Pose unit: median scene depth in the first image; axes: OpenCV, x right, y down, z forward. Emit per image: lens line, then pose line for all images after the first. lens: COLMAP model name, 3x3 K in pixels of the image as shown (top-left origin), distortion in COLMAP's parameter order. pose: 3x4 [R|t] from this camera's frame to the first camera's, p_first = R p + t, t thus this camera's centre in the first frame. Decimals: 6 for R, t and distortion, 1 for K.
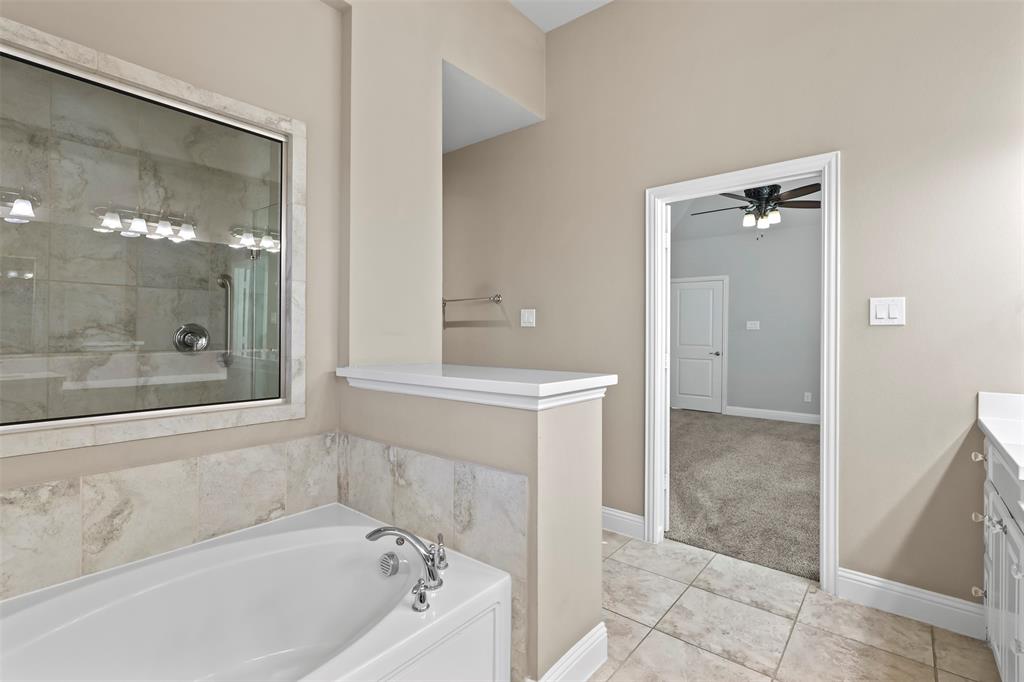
lens RADIAL K [[473.0, 0, 509.9], [0, 473.0, 338.0], [0, 0, 1]] dist [-0.001687, -0.000689]
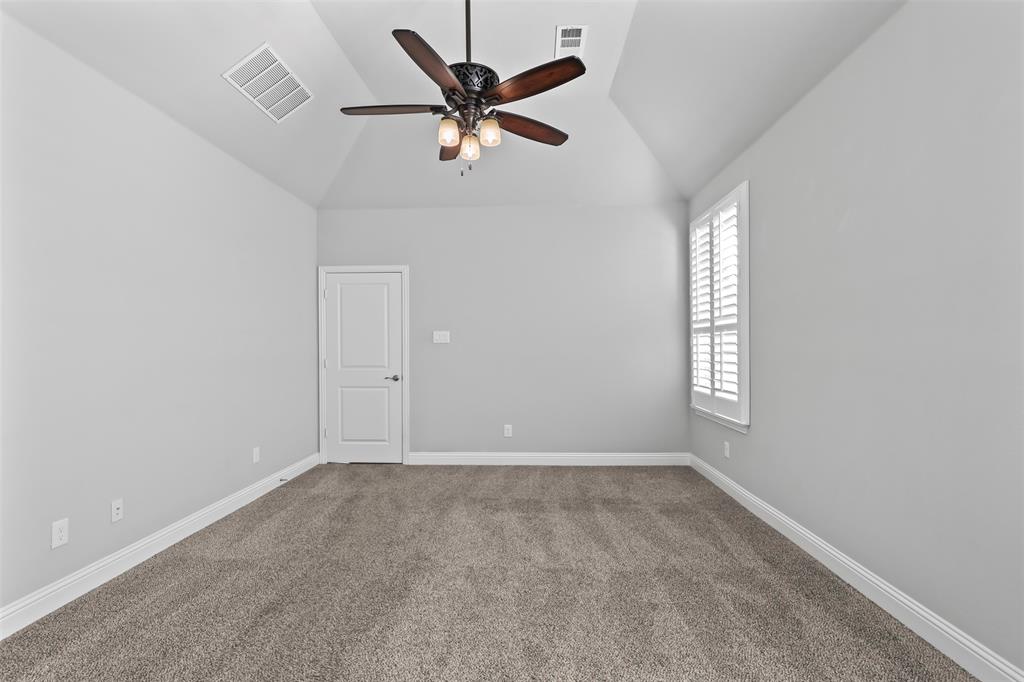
lens RADIAL K [[476.6, 0, 510.7], [0, 476.6, 349.9], [0, 0, 1]] dist [-0.002328, -0.000197]
pose [[0.794908, -0.013044, 0.606589, 0.157203], [0.018008, 0.999836, -0.002098, -0.003270], [-0.606462, 0.012591, 0.795013, 0.358811]]
